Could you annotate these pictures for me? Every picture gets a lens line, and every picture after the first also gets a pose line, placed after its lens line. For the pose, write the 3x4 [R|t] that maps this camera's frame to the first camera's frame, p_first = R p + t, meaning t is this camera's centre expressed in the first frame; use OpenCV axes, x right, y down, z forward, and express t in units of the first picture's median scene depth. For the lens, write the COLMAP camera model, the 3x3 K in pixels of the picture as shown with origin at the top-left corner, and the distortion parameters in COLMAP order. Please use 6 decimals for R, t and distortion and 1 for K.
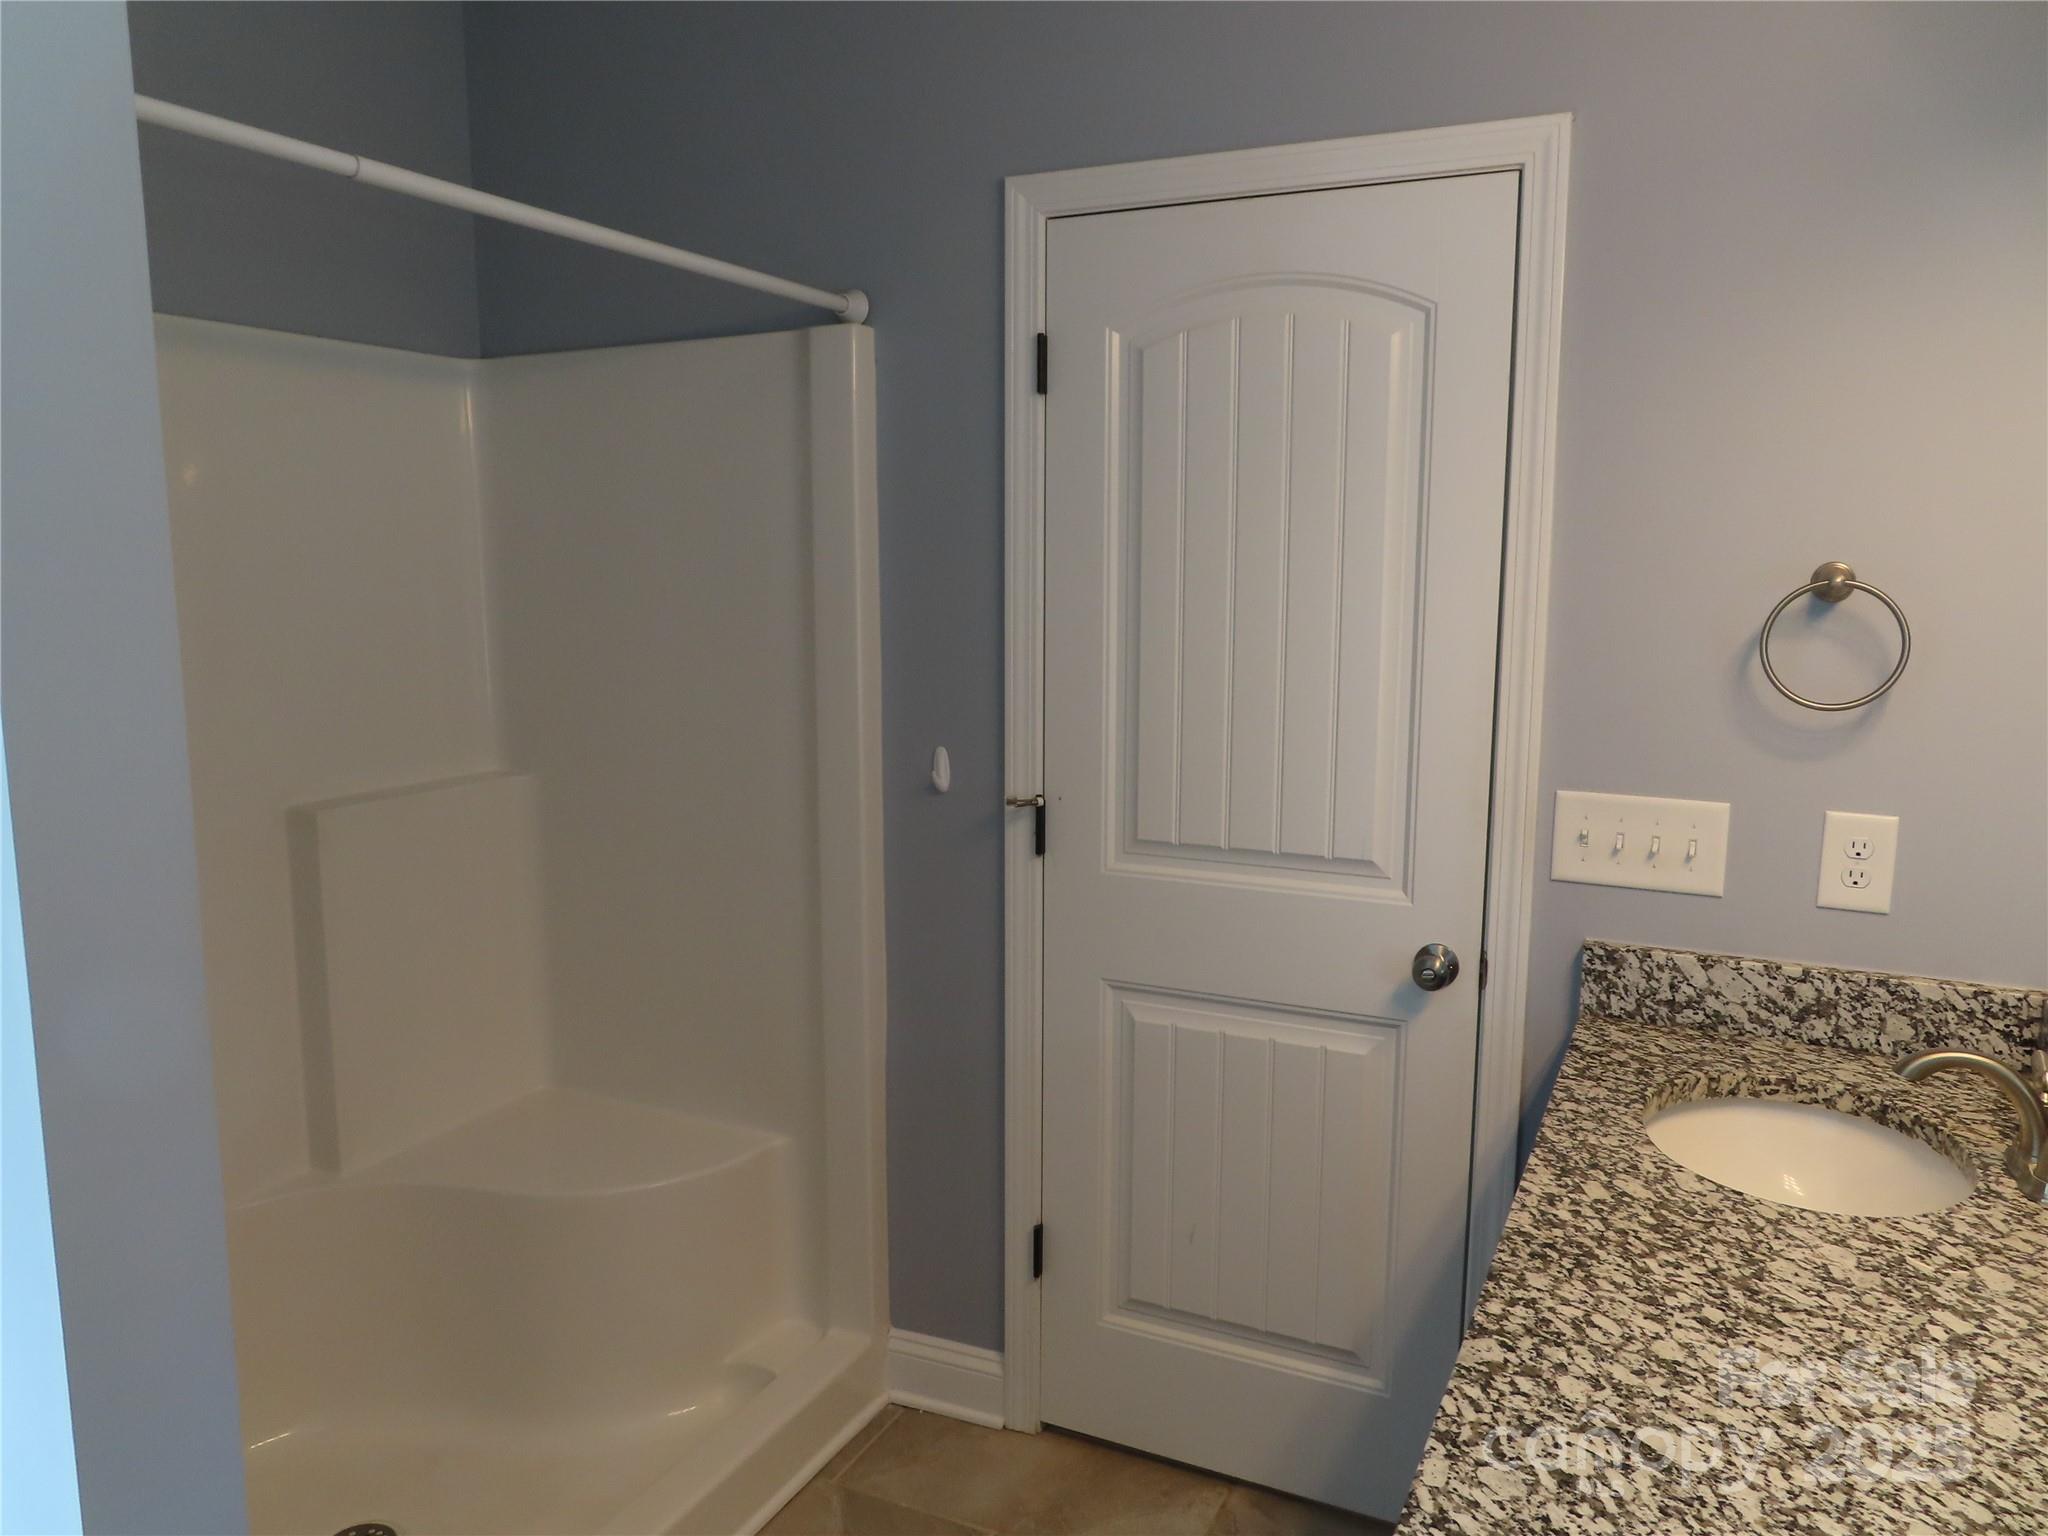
lens RADIAL K [[1488.9, 0, 1017.6], [0, 1488.9, 761.1], [0, 0, 1]] dist [-0.001675, -0.006410]
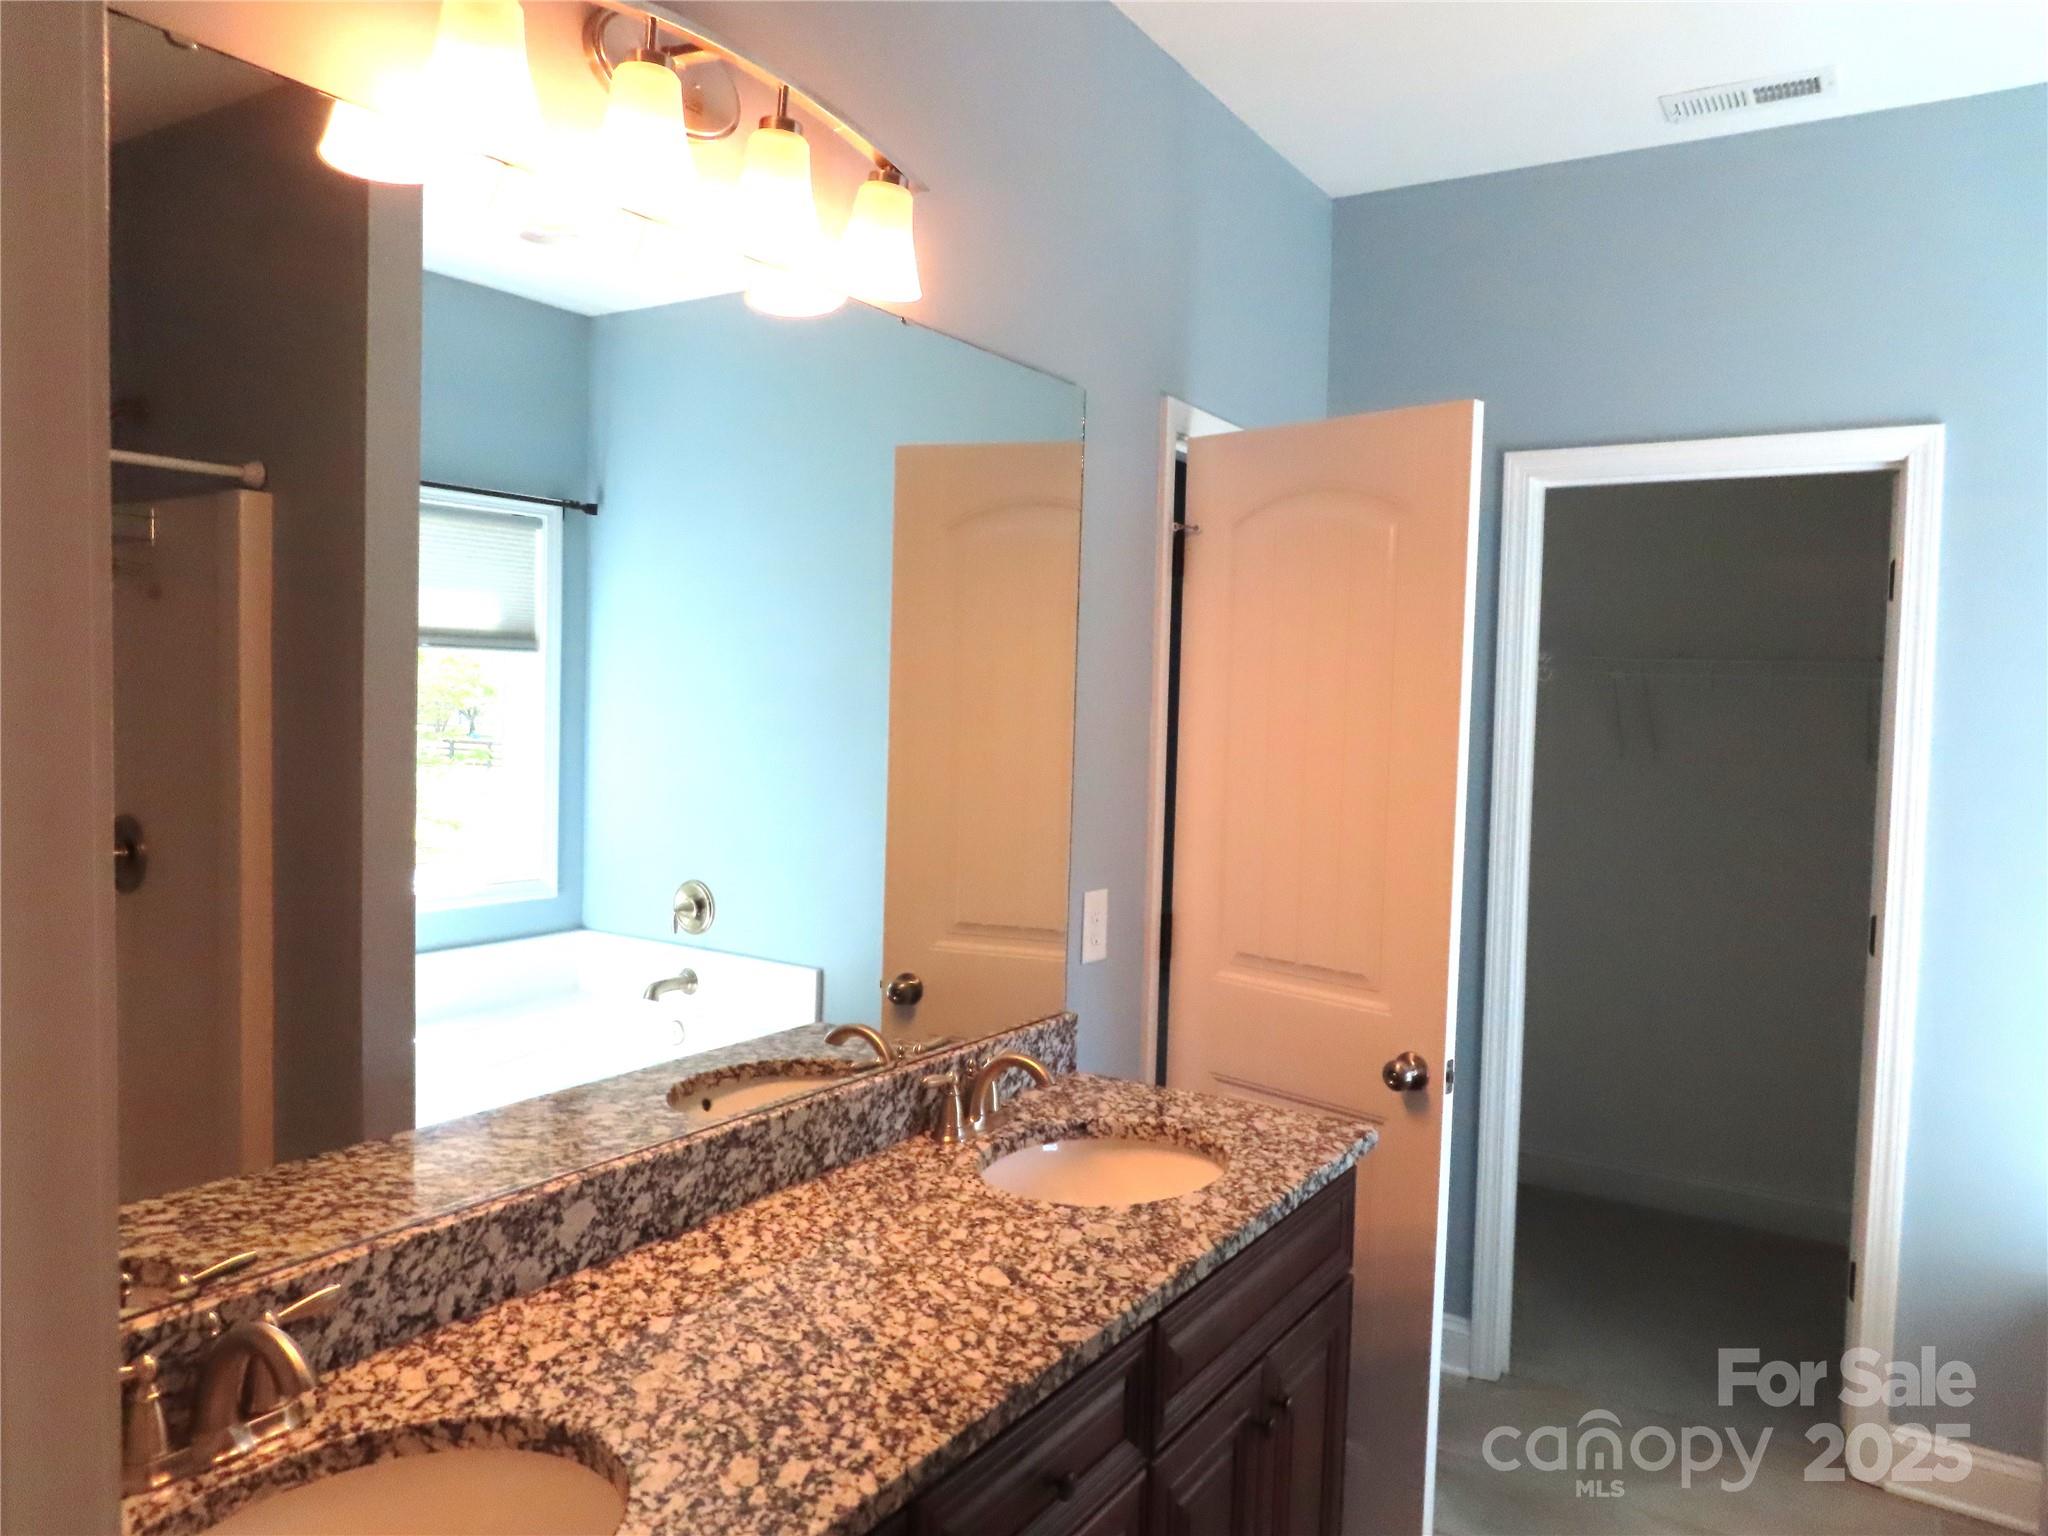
lens RADIAL K [[1488.9, 0, 1017.6], [0, 1488.9, 761.1], [0, 0, 1]] dist [-0.001675, -0.006410]
pose [[-0.994460, -0.035008, 0.099116, 0.234599], [-0.016854, 0.983816, 0.178387, -0.271659], [-0.103757, 0.175728, -0.978956, 1.977768]]
